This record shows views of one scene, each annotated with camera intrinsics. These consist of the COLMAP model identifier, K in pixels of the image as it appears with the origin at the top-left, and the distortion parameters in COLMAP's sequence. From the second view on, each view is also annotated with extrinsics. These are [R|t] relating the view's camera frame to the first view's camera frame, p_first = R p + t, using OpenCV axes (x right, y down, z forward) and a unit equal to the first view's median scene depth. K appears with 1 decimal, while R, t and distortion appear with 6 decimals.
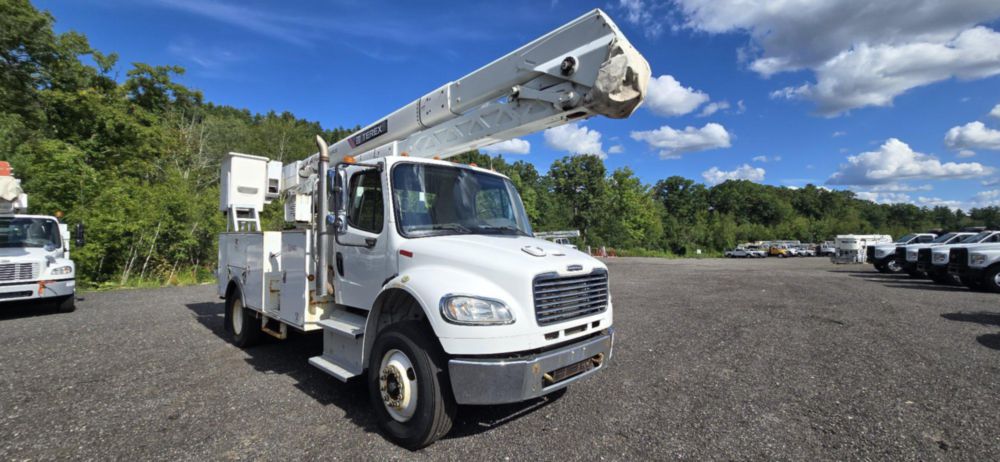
lens RADIAL K [[410.8, 0, 500.4], [0, 410.8, 230.1], [0, 0, 1]] dist [0.000411, 0.000371]
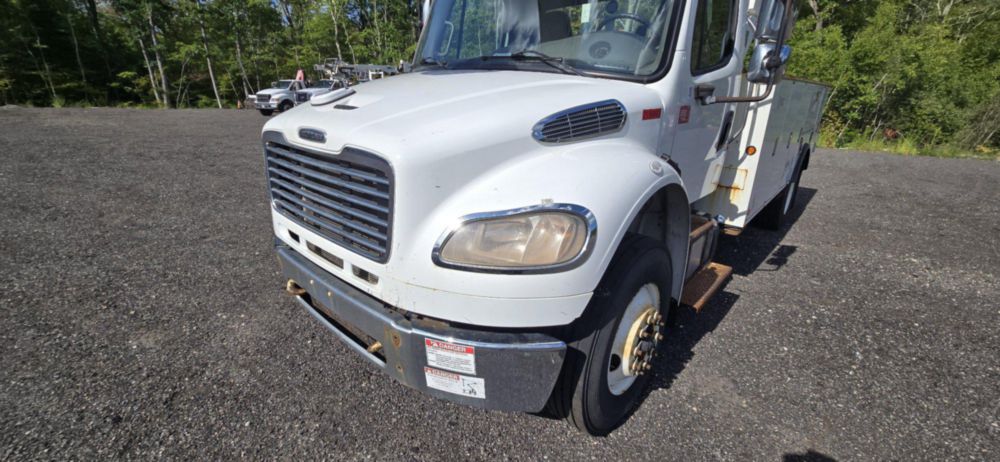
lens RADIAL K [[410.8, 0, 500.2], [0, 410.8, 229.4], [0, 0, 1]] dist [0.000411, 0.000371]
pose [[0.058656, 0.325723, -0.943644, 0.267854], [0.000652, 0.945259, 0.326321, 0.015100], [0.998278, -0.019756, 0.055233, 0.466640]]
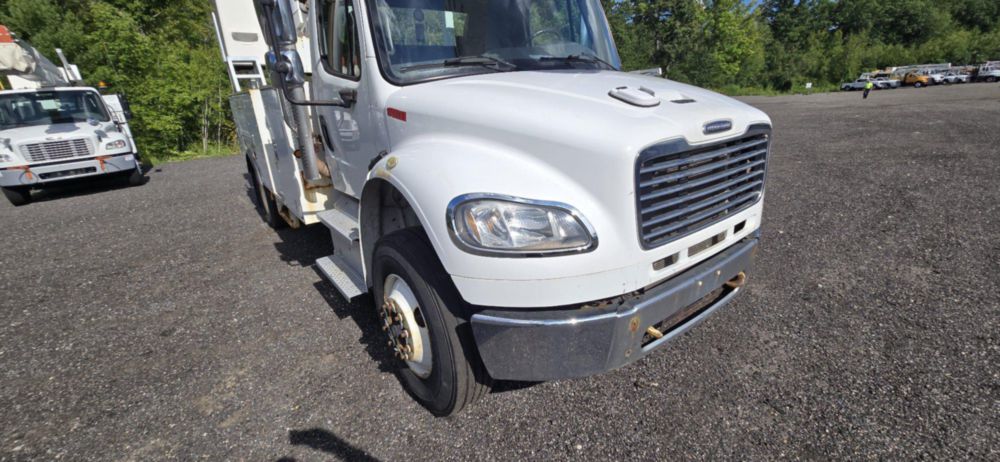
lens RADIAL K [[410.8, 0, 499.8], [0, 410.8, 229.8], [0, 0, 1]] dist [0.000411, 0.000371]
pose [[0.986040, -0.003940, -0.166464, 0.001040], [0.061738, 0.937114, 0.343519, 0.008421], [0.154643, -0.349000, 0.924275, 0.178329]]
